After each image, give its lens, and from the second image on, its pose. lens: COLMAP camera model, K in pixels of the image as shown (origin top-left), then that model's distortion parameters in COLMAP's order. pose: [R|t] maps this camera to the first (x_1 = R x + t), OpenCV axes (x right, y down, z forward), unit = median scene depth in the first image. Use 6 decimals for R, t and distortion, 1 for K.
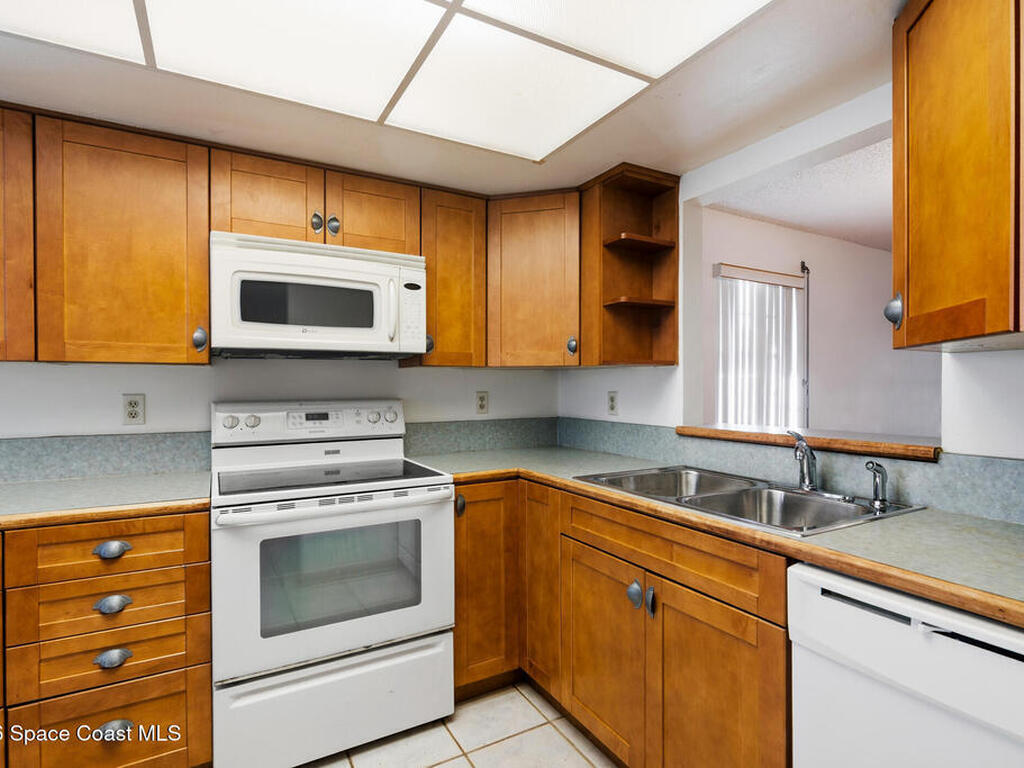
lens RADIAL K [[522.5, 0, 512.2], [0, 522.5, 386.5], [0, 0, 1]] dist [-0.000724, -0.001078]
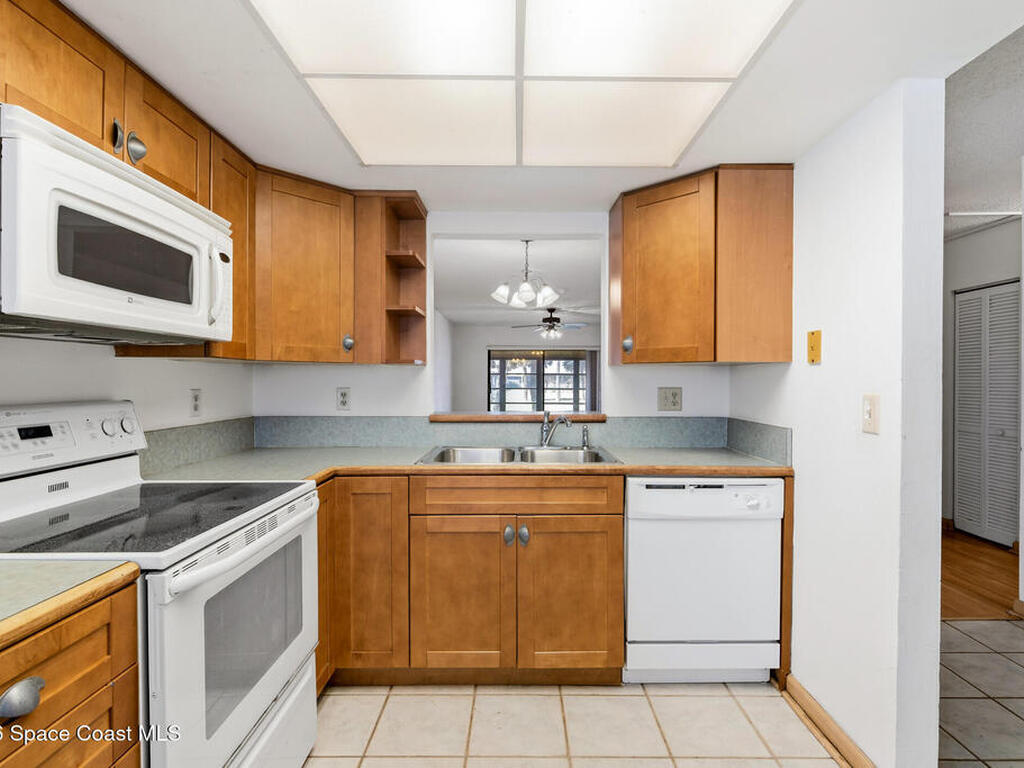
lens RADIAL K [[530.1, 0, 512.0], [0, 530.1, 384.0], [0, 0, 1]] dist [0.000627, -0.000772]
pose [[0.493390, -0.003346, 0.869802, -0.659699], [-0.000169, 0.999992, 0.003943, -0.002105], [-0.869808, -0.002093, 0.493386, 0.212565]]
